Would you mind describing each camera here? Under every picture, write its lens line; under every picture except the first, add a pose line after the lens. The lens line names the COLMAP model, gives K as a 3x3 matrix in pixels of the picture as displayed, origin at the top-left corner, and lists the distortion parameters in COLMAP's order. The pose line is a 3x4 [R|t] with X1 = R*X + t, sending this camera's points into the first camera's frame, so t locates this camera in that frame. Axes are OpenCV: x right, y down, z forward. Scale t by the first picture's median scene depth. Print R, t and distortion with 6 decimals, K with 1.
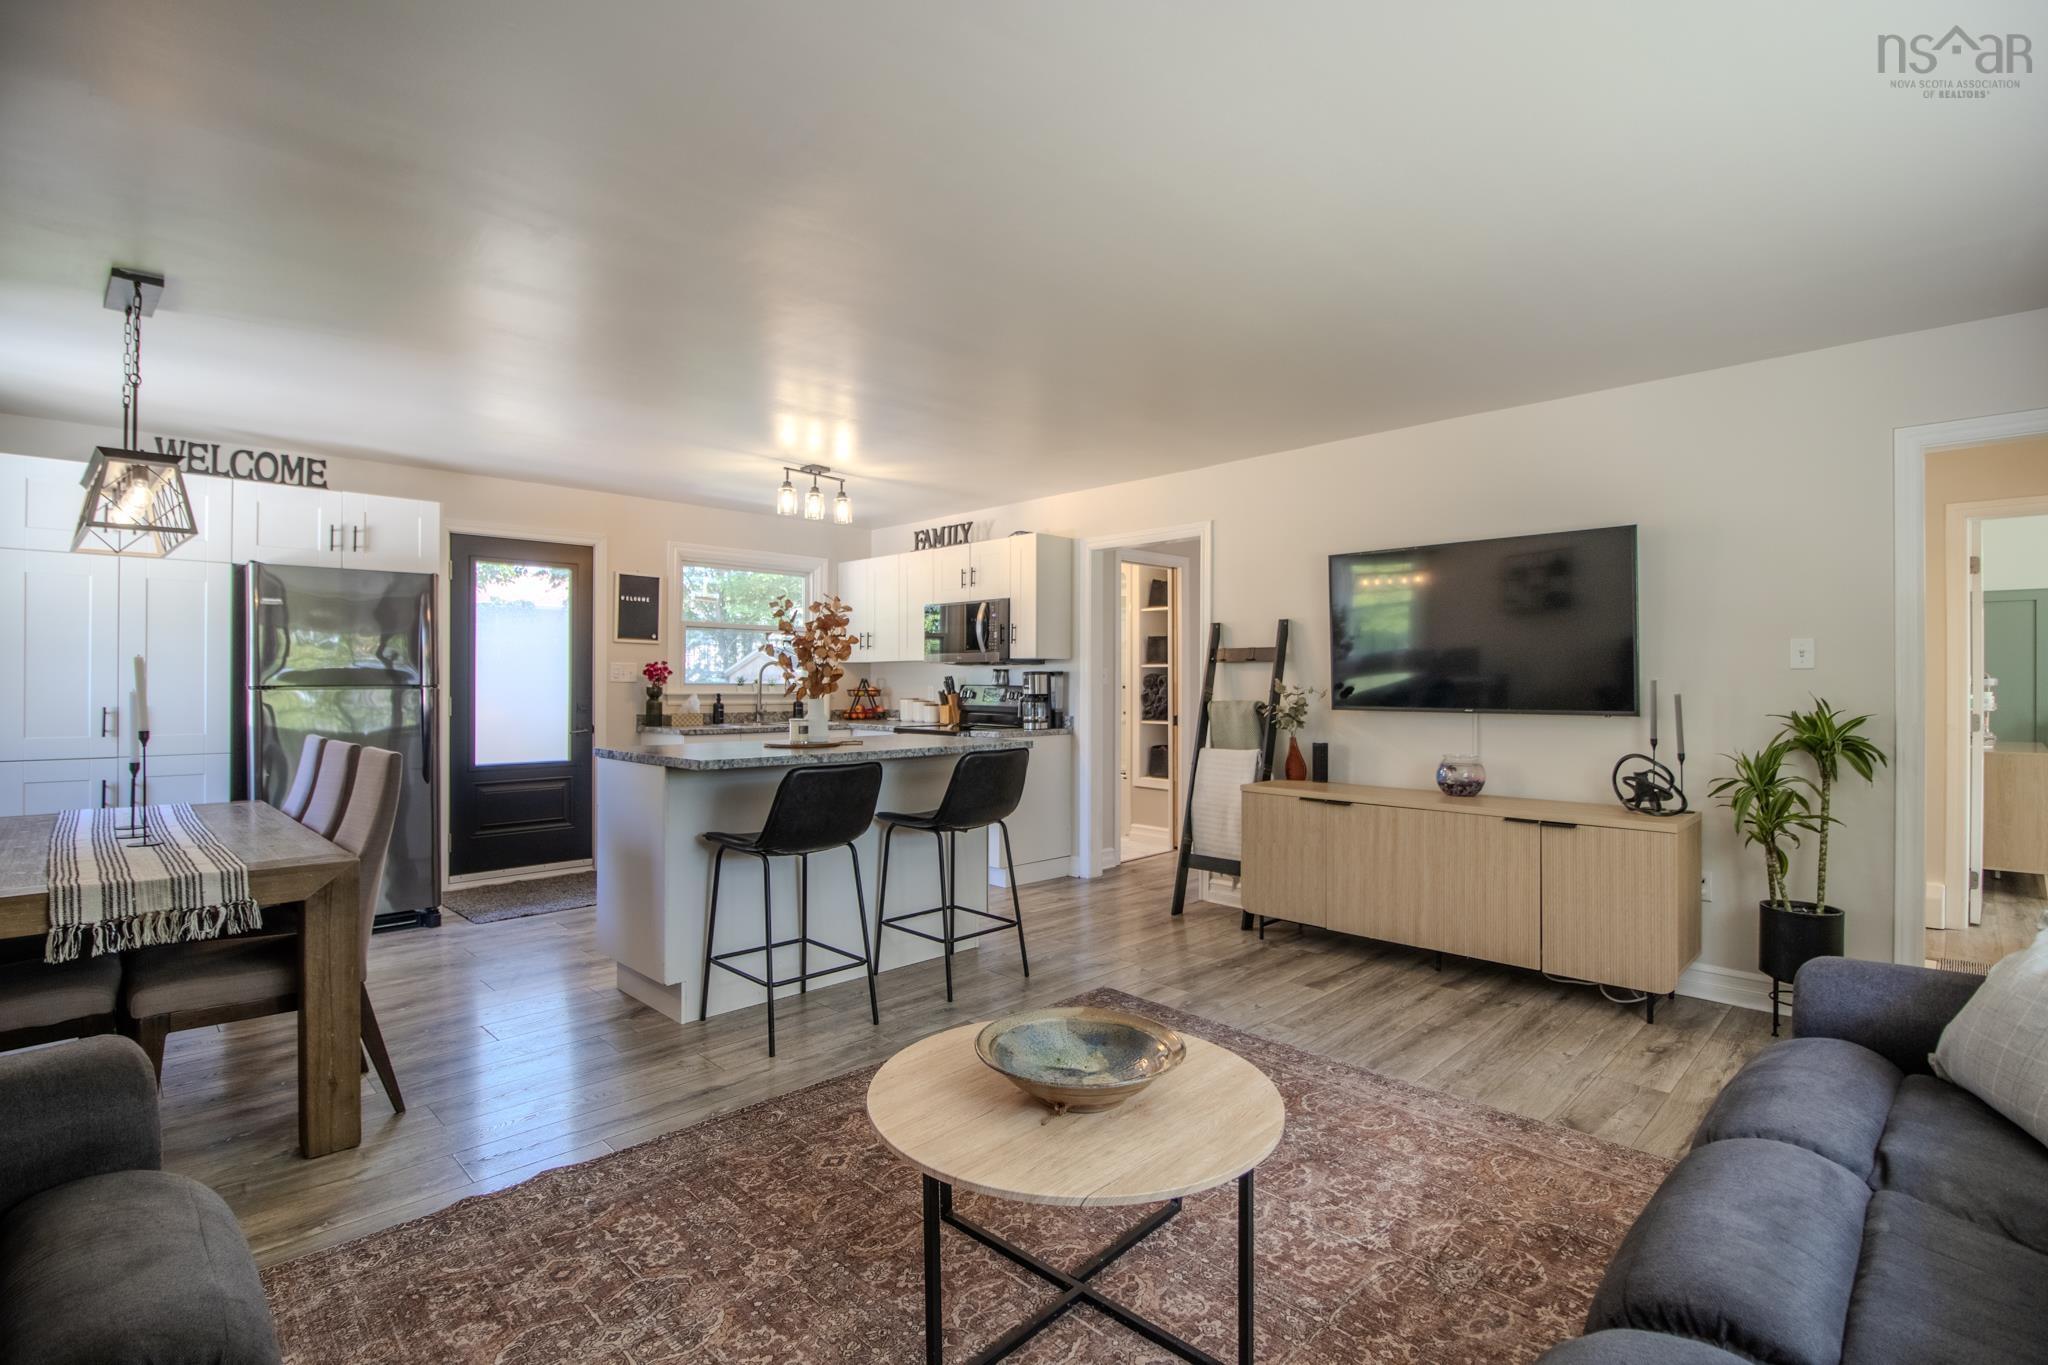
lens RADIAL K [[959.3, 0, 1011.8], [0, 959.3, 679.5], [0, 0, 1]] dist [-0.012792, -0.004385]
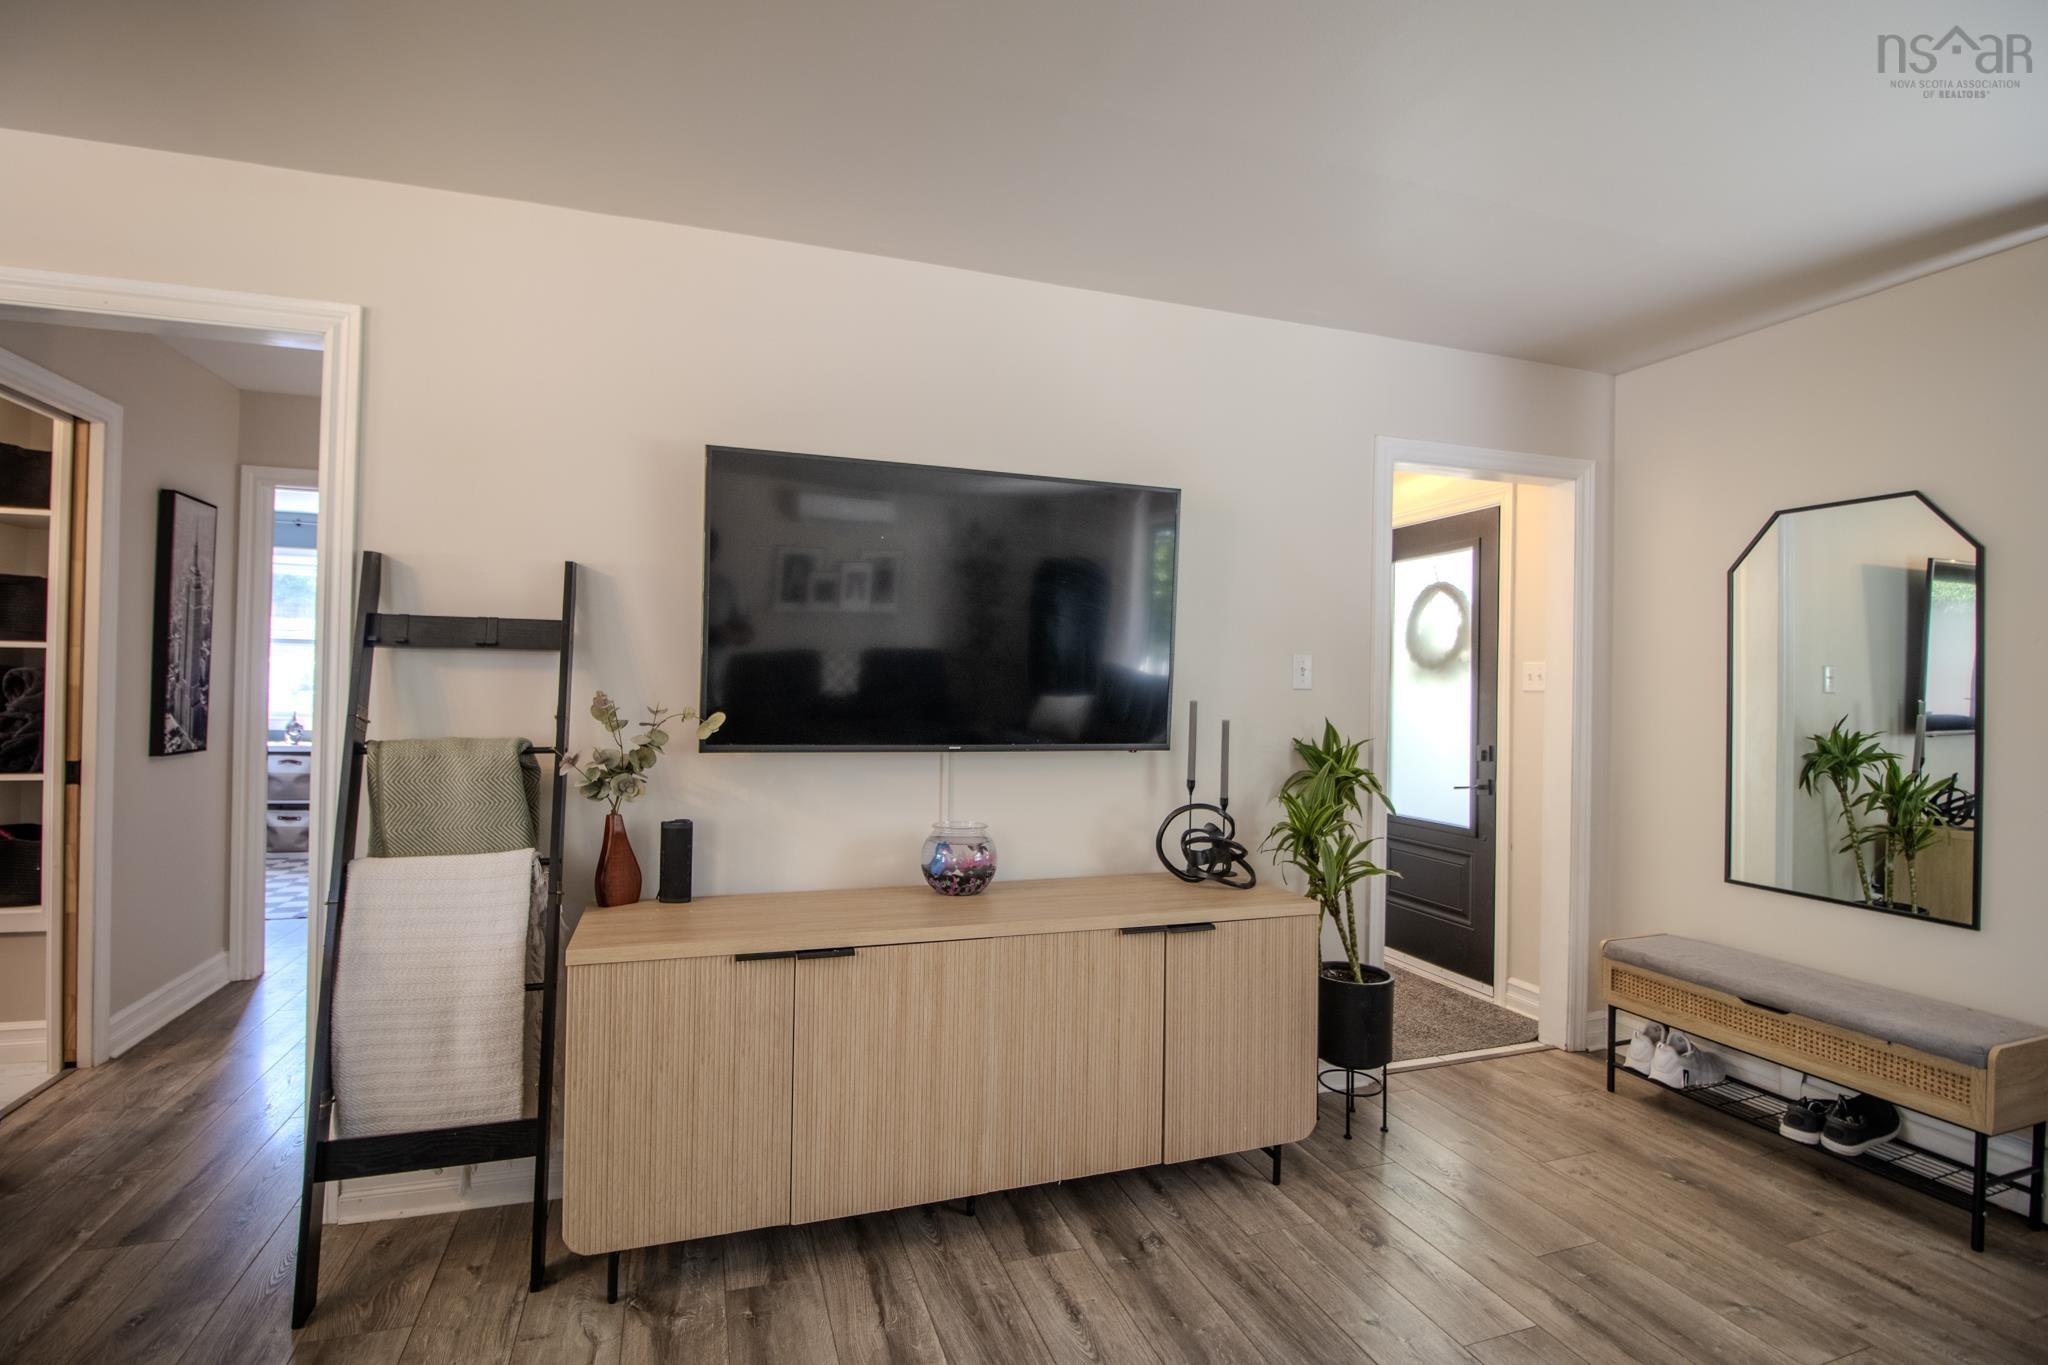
lens RADIAL K [[959.3, 0, 1024.3], [0, 959.3, 671.8], [0, 0, 1]] dist [-0.012792, -0.004385]
pose [[0.426101, 0.023185, 0.904378, -0.047955], [-0.018668, 0.999684, -0.016832, -0.005538], [-0.904483, -0.009711, 0.426399, 0.628098]]
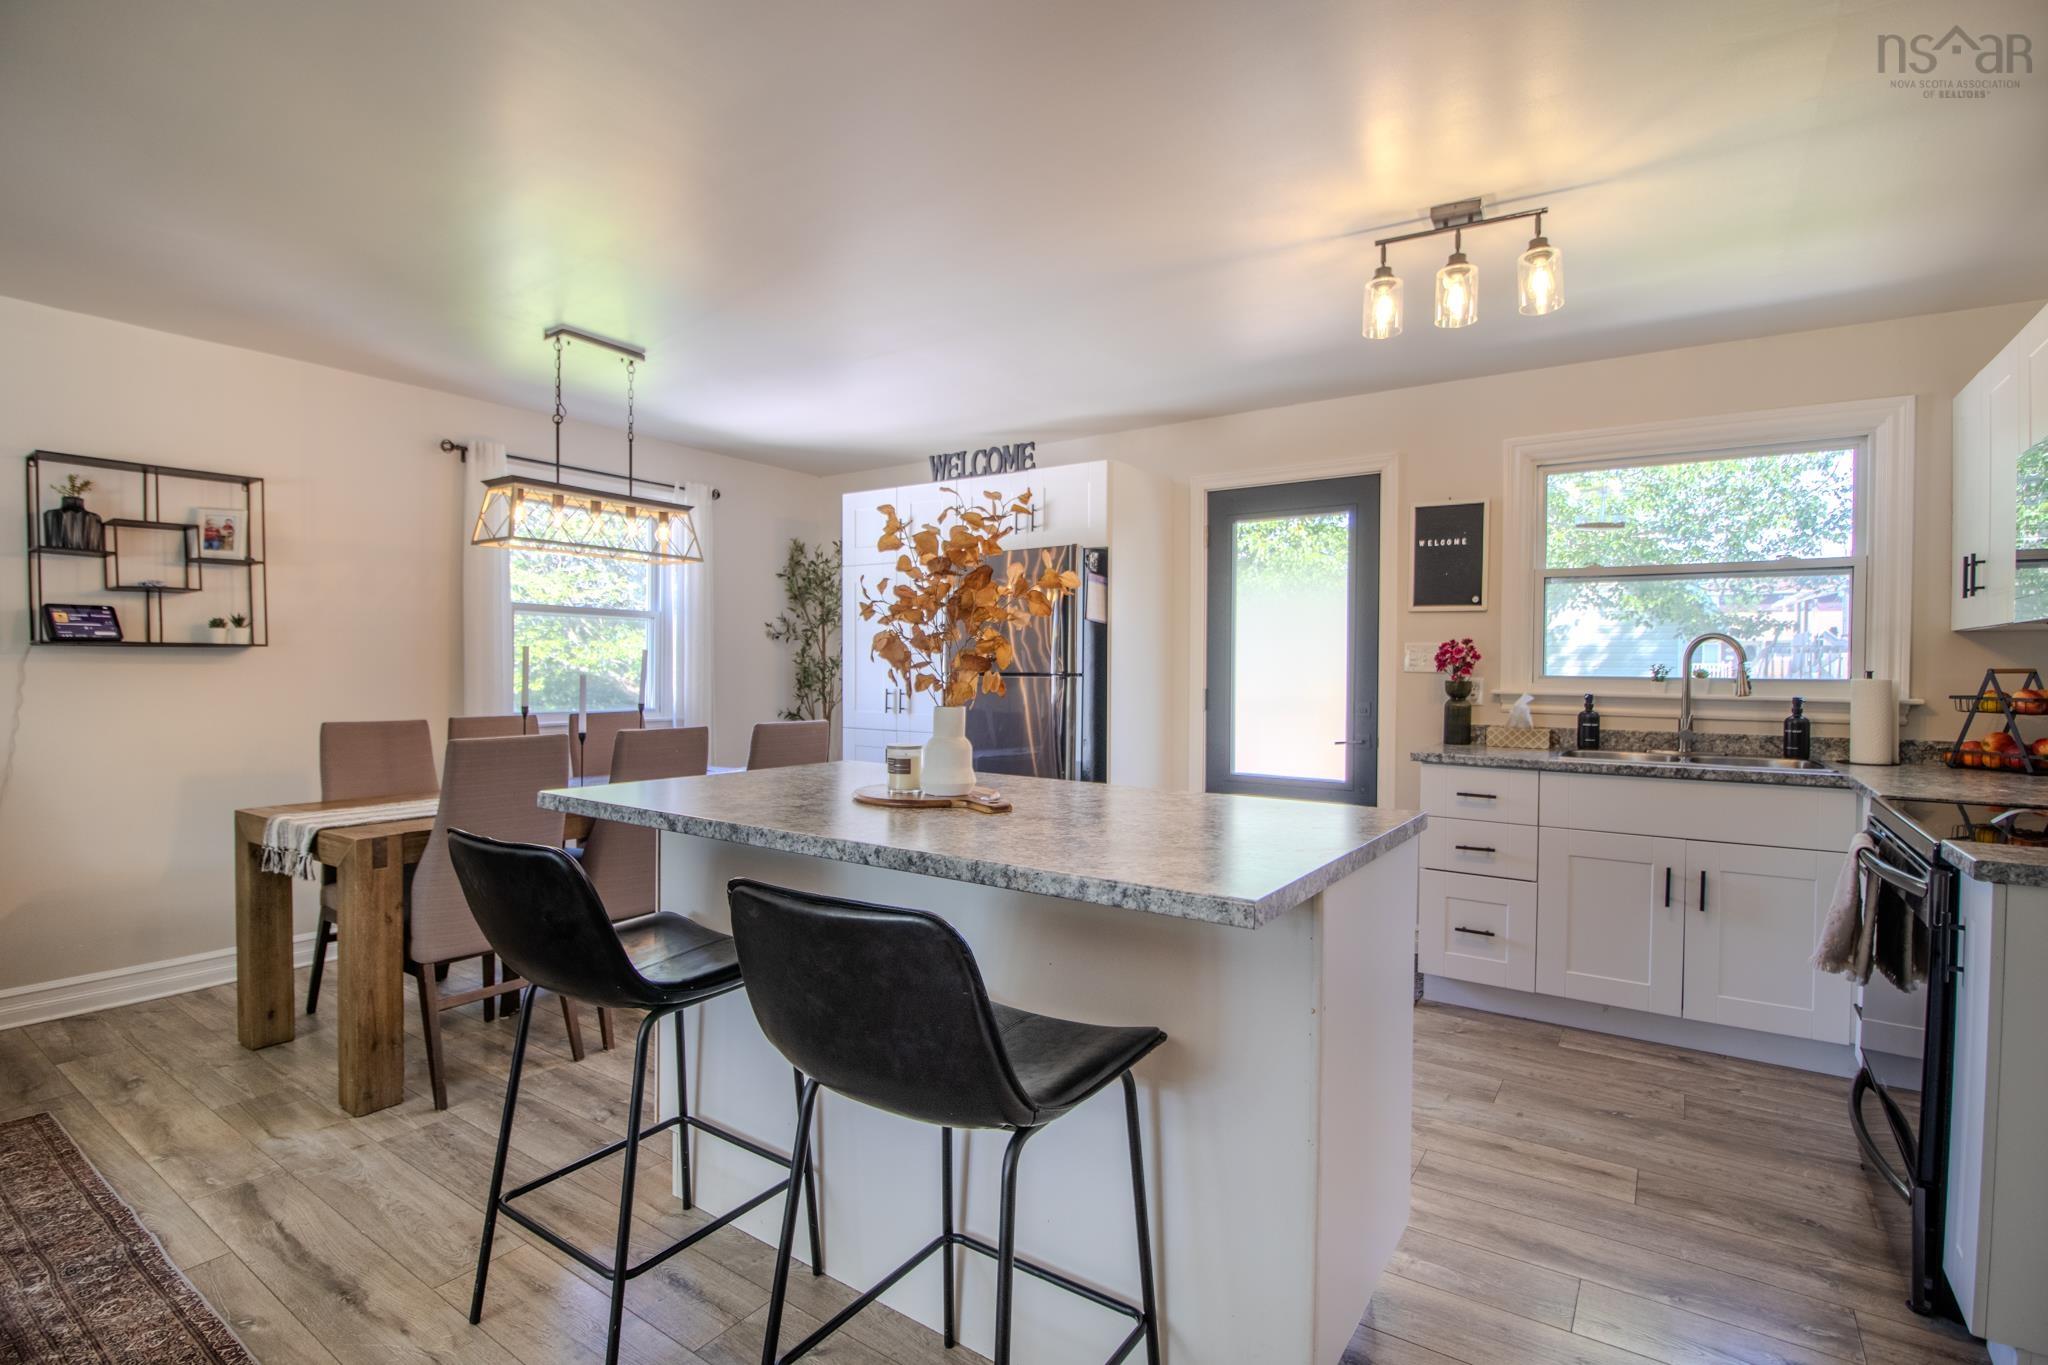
lens RADIAL K [[959.3, 0, 1030.7], [0, 959.3, 686.1], [0, 0, 1]] dist [-0.012792, -0.004385]
pose [[0.192011, 0.021005, -0.981168, 0.239686], [-0.003965, 0.999779, 0.020628, -0.000631], [0.981385, -0.000070, 0.192052, 0.798558]]
